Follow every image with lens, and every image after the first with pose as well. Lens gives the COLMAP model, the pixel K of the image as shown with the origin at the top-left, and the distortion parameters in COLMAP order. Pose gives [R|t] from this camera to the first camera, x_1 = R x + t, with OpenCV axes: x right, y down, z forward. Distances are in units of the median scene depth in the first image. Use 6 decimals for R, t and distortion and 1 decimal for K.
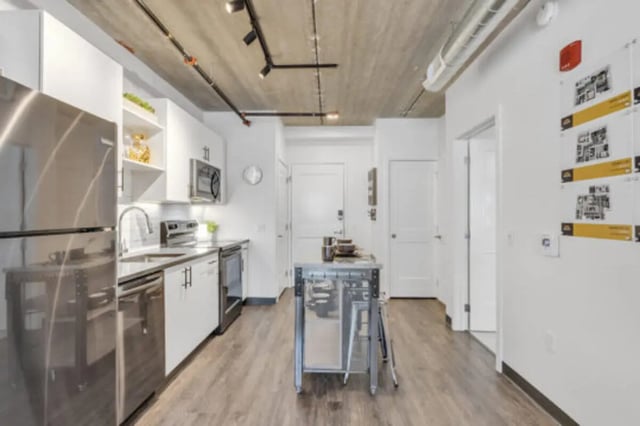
lens RADIAL K [[308.9, 0, 324.7], [0, 308.9, 211.7], [0, 0, 1]] dist [-0.005202, 0.001381]
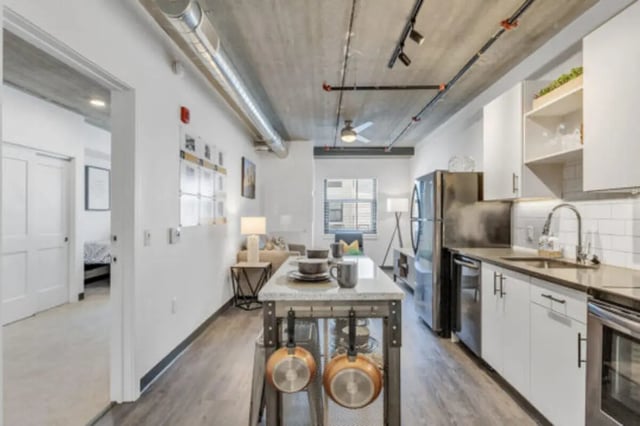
lens RADIAL K [[308.9, 0, 318.4], [0, 308.9, 213.7], [0, 0, 1]] dist [-0.005202, 0.001381]
pose [[-0.999941, -0.000280, -0.010819, 0.058766], [-0.000212, 0.999980, -0.006256, 0.012191], [0.010820, -0.006253, -0.999922, 1.375986]]
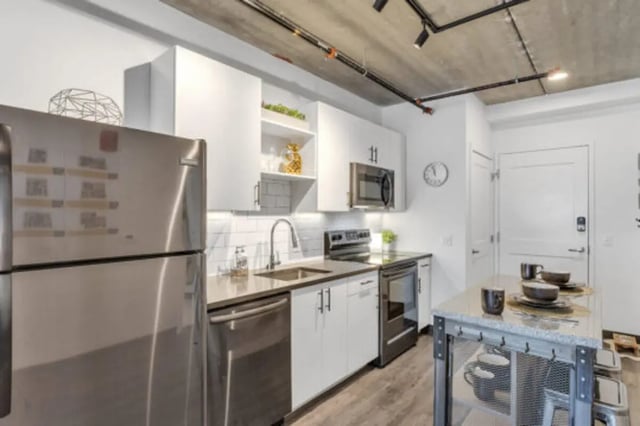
lens RADIAL K [[339.7, 0, 317.8], [0, 339.7, 214.5], [0, 0, 1]] dist [-0.006865, 0.002342]
pose [[0.786966, 0.002300, -0.616993, 0.101041], [0.001428, 0.999984, 0.005550, -0.027855], [0.616995, -0.005249, 0.786949, 0.163983]]
